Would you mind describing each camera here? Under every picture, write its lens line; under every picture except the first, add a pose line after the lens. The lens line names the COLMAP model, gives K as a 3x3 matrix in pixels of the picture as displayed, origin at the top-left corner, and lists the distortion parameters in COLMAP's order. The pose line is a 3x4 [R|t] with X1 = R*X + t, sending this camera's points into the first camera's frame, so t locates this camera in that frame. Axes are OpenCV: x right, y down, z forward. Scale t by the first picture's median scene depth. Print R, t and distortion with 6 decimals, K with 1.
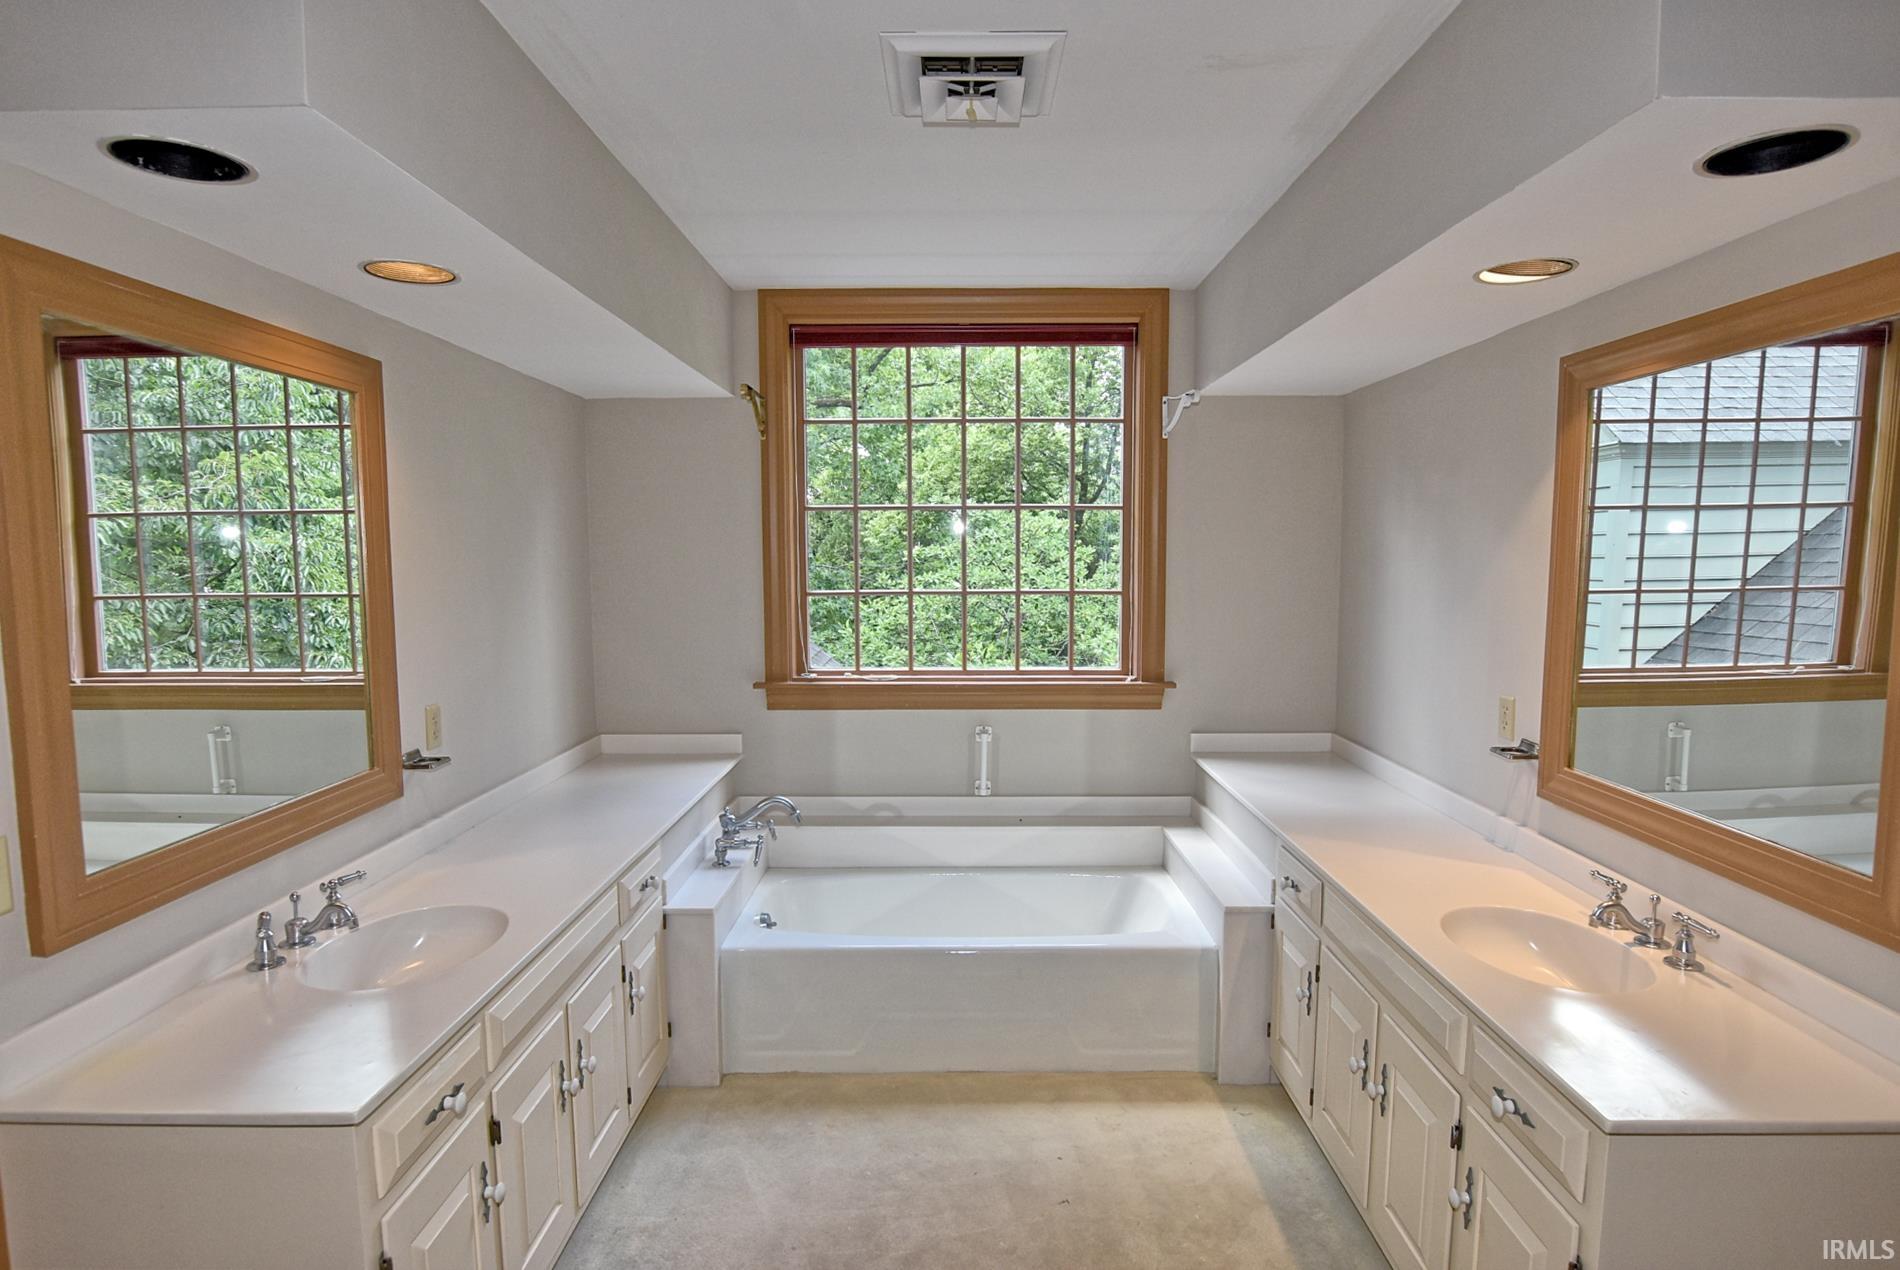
lens RADIAL K [[1013.4, 0, 939.9], [0, 1013.4, 634.4], [0, 0, 1]] dist [-0.019353, -0.001304]
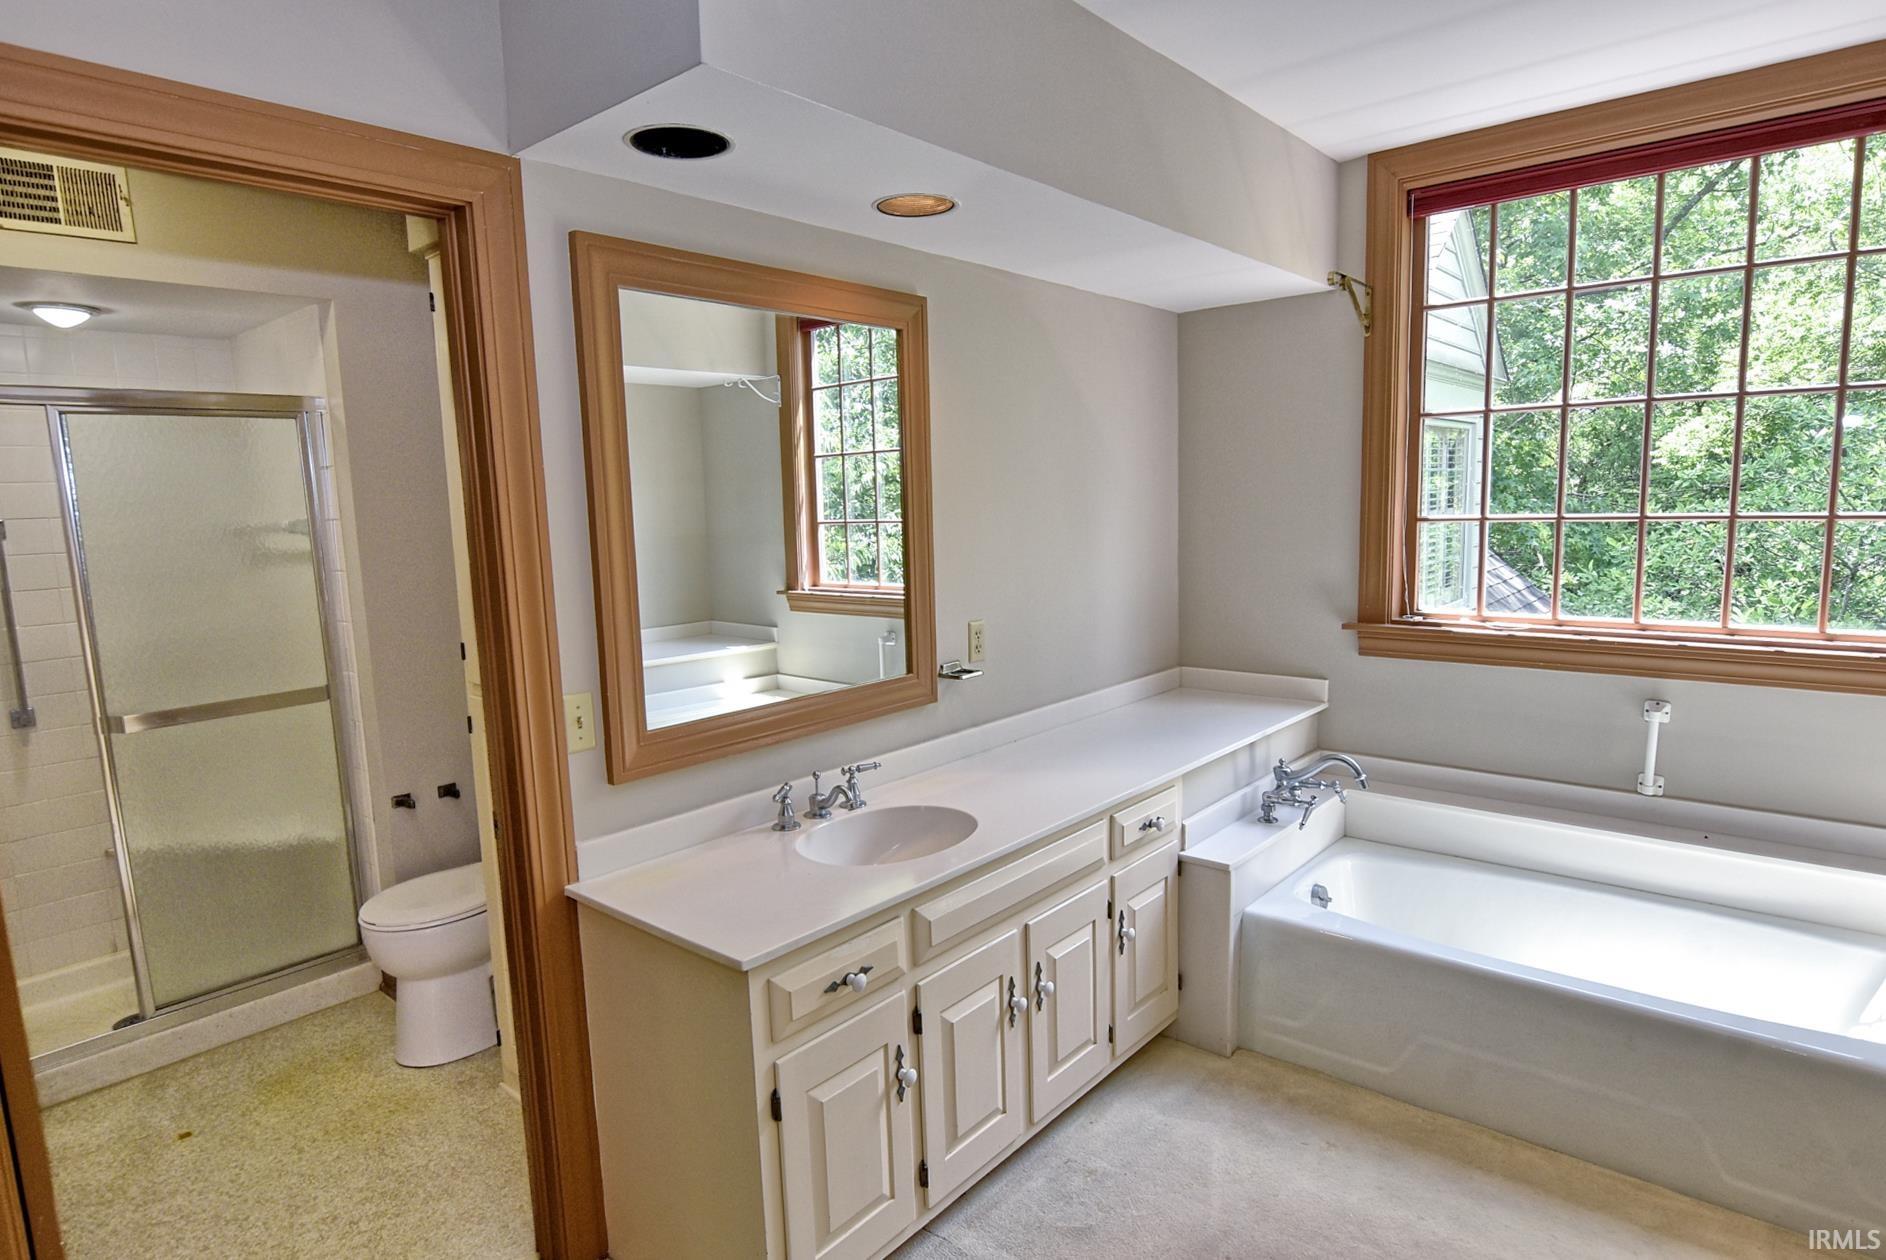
lens RADIAL K [[1043.7, 0, 943.0], [0, 1043.7, 630.0], [0, 0, 1]] dist [-0.016746, -0.000160]
pose [[0.759547, 0.064867, -0.647210, 0.172113], [-0.029715, 0.997436, 0.065097, 0.008195], [0.649774, -0.030213, 0.759527, 0.131905]]
